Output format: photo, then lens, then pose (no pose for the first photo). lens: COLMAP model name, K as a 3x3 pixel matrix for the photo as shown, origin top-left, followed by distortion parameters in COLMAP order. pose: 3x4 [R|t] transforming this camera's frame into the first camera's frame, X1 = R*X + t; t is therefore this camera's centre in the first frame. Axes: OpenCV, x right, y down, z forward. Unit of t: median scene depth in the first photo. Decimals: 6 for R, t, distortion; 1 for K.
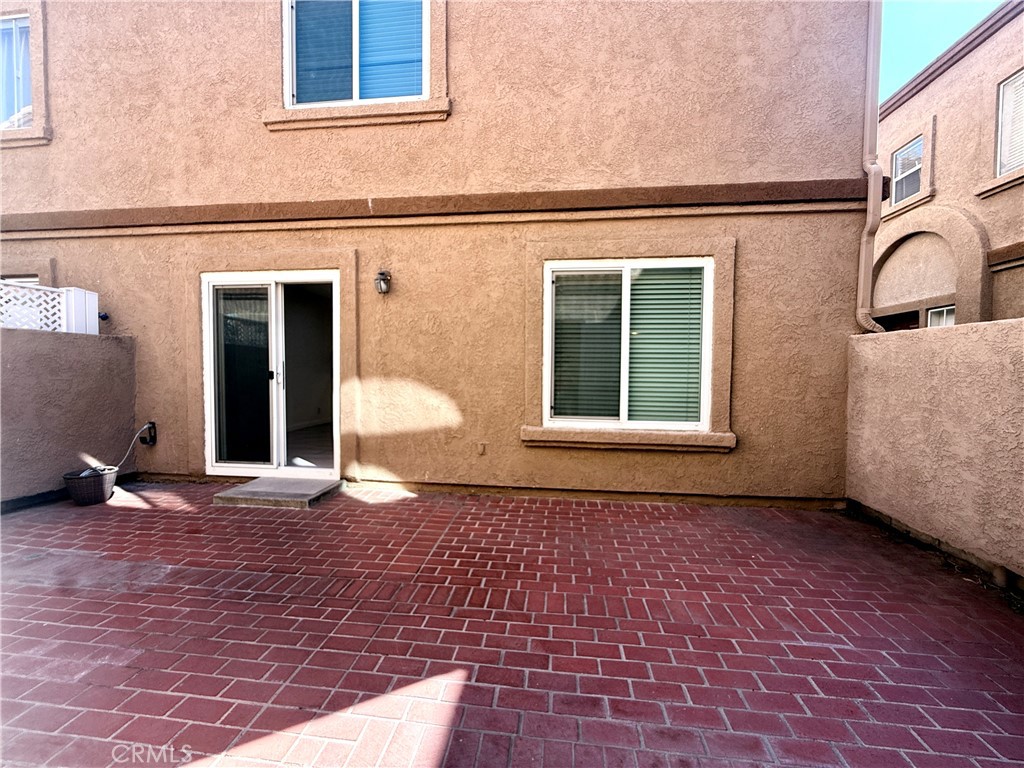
lens RADIAL K [[409.0, 0, 512.0], [0, 409.0, 384.0], [0, 0, 1]] dist [-0.000023, -0.000012]
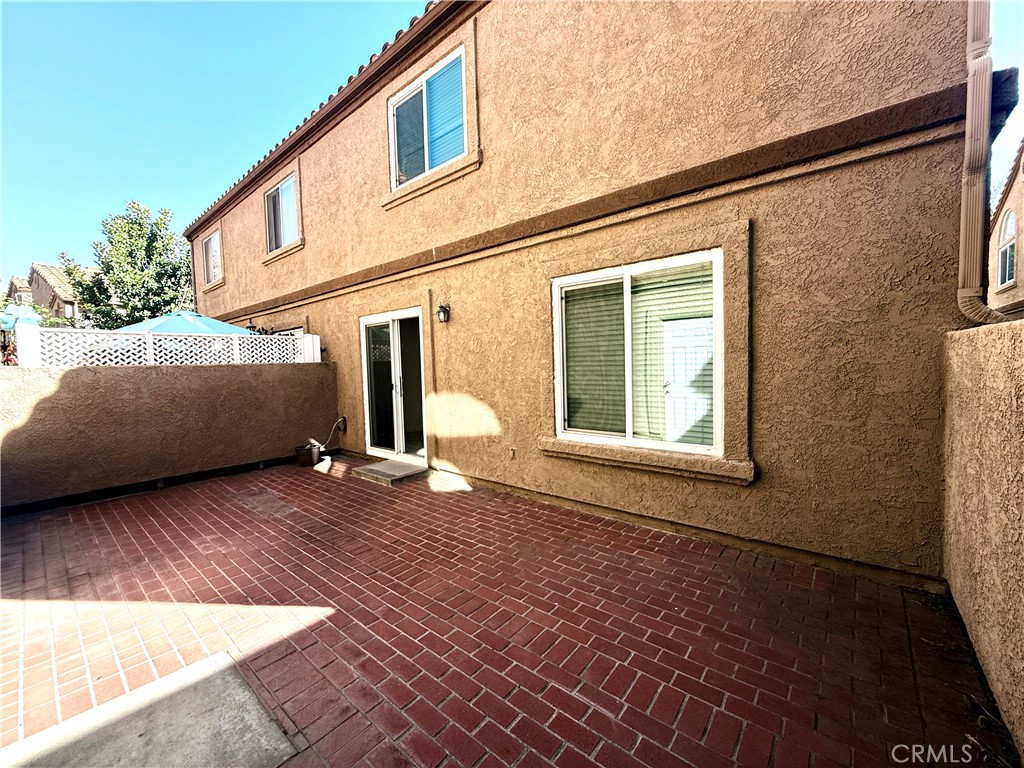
lens RADIAL K [[409.0, 0, 512.0], [0, 409.0, 384.0], [0, 0, 1]] dist [-0.000023, -0.000012]
pose [[0.836578, -0.003419, -0.547837, 0.567059], [0.014553, 0.999766, 0.015983, -0.052886], [0.547654, -0.021344, 0.836432, 0.069891]]
